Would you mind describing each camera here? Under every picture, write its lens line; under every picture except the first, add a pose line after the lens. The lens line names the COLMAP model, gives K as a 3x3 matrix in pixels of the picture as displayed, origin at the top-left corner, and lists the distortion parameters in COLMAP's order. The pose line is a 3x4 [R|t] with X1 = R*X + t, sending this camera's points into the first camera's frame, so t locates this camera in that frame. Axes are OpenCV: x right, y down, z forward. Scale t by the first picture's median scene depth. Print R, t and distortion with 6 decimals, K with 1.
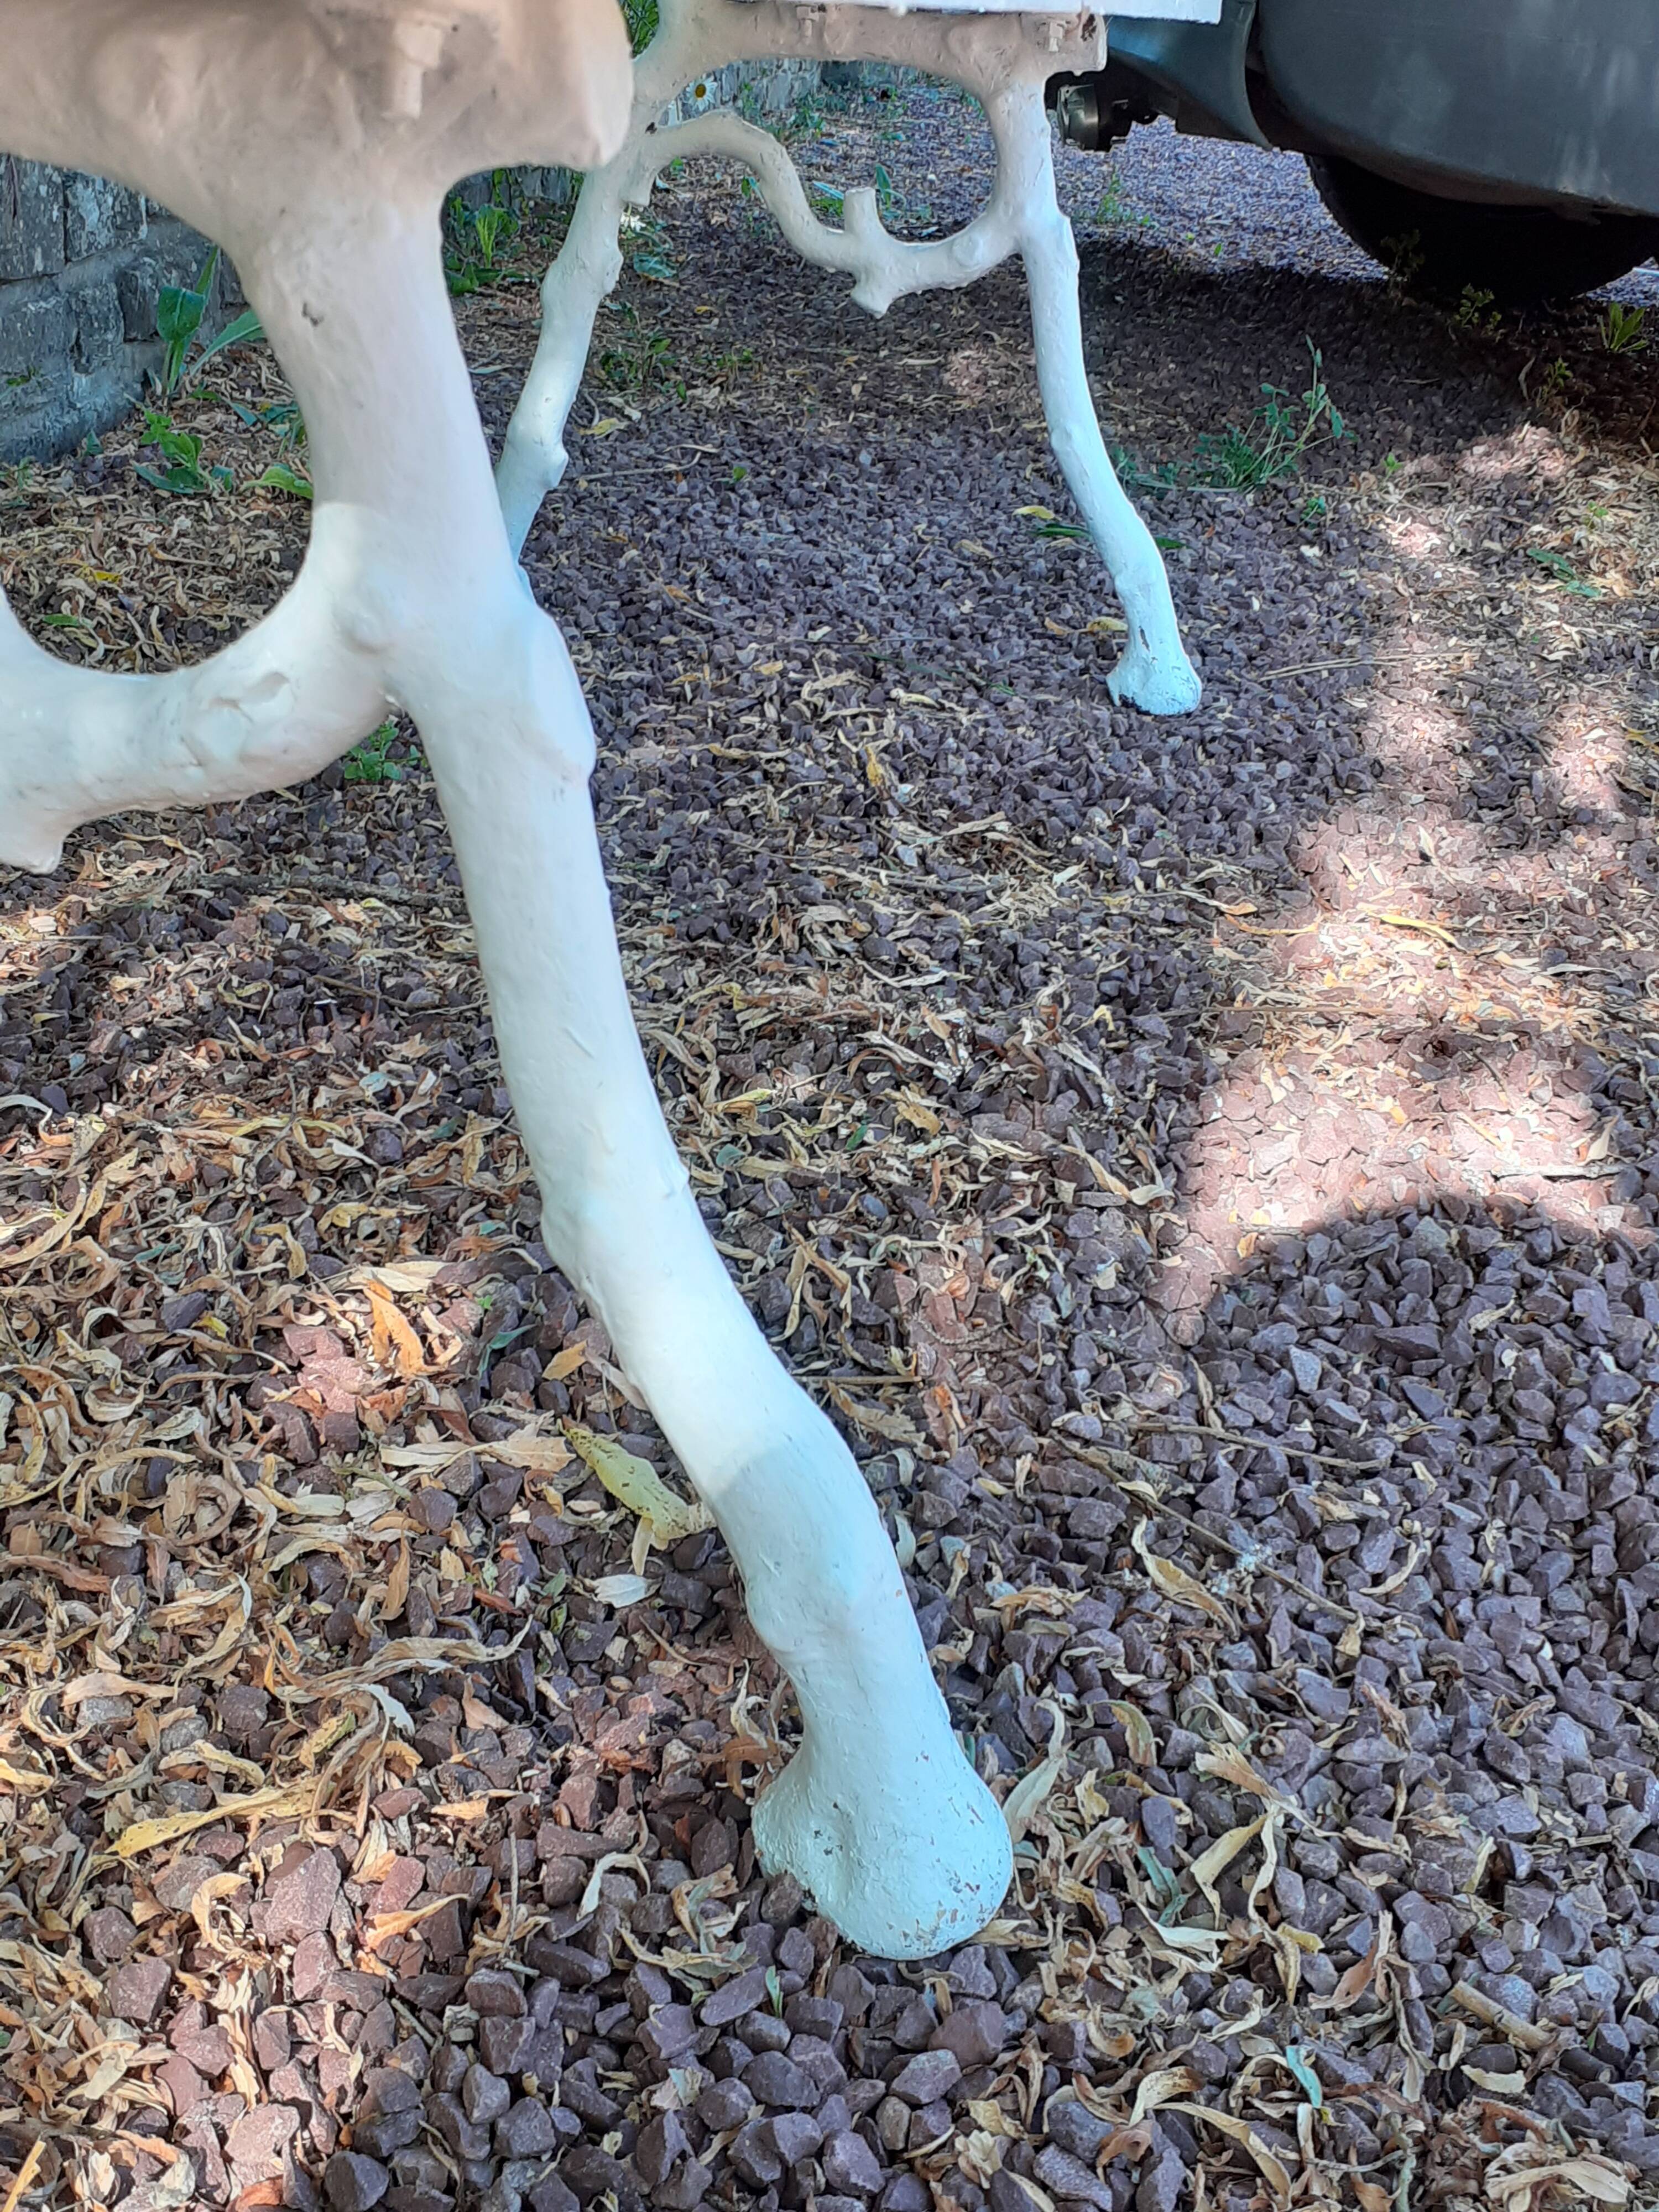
lens RADIAL K [[2579.3, 0, 815.2], [0, 2579.3, 1073.6], [0, 0, 1]] dist [0.239537, -0.724684]
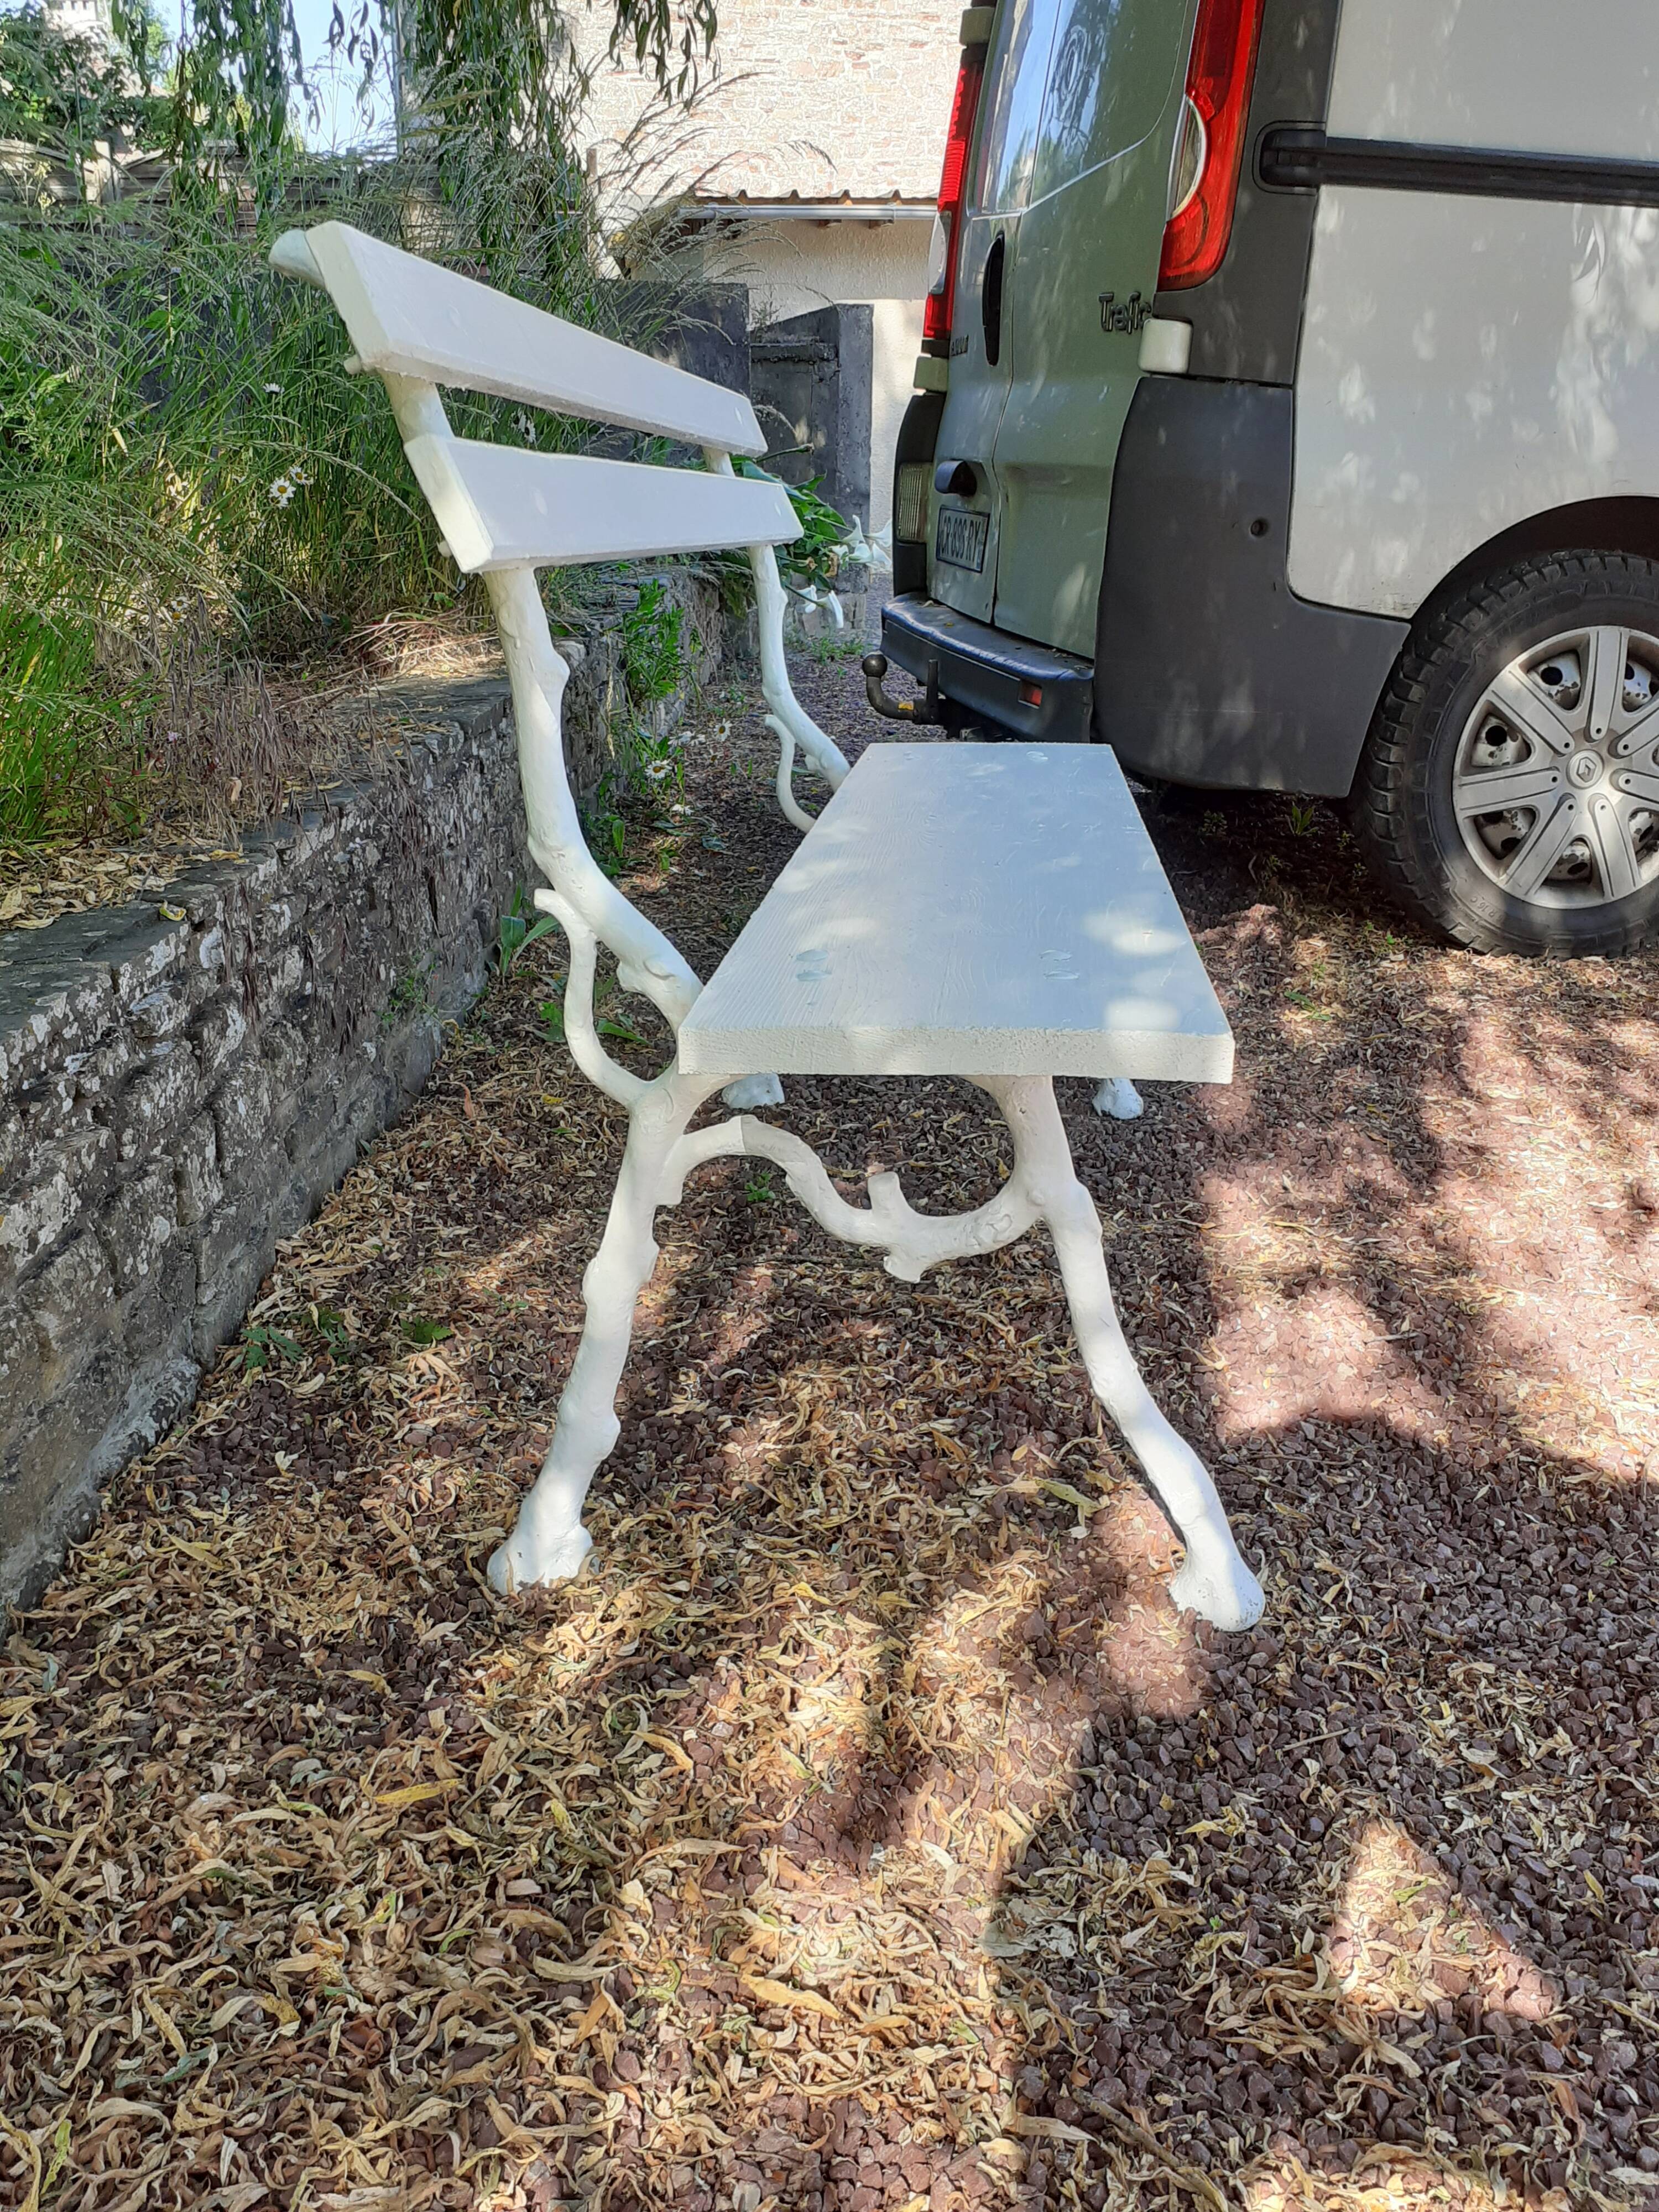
lens RADIAL K [[2579.3, 0, 815.2], [0, 2579.3, 1073.6], [0, 0, 1]] dist [0.239537, -0.724684]
pose [[0.987400, -0.086764, 0.132340, -0.602936], [0.100068, 0.990199, -0.097426, -0.023015], [-0.122590, 0.109442, 0.986405, -1.467086]]
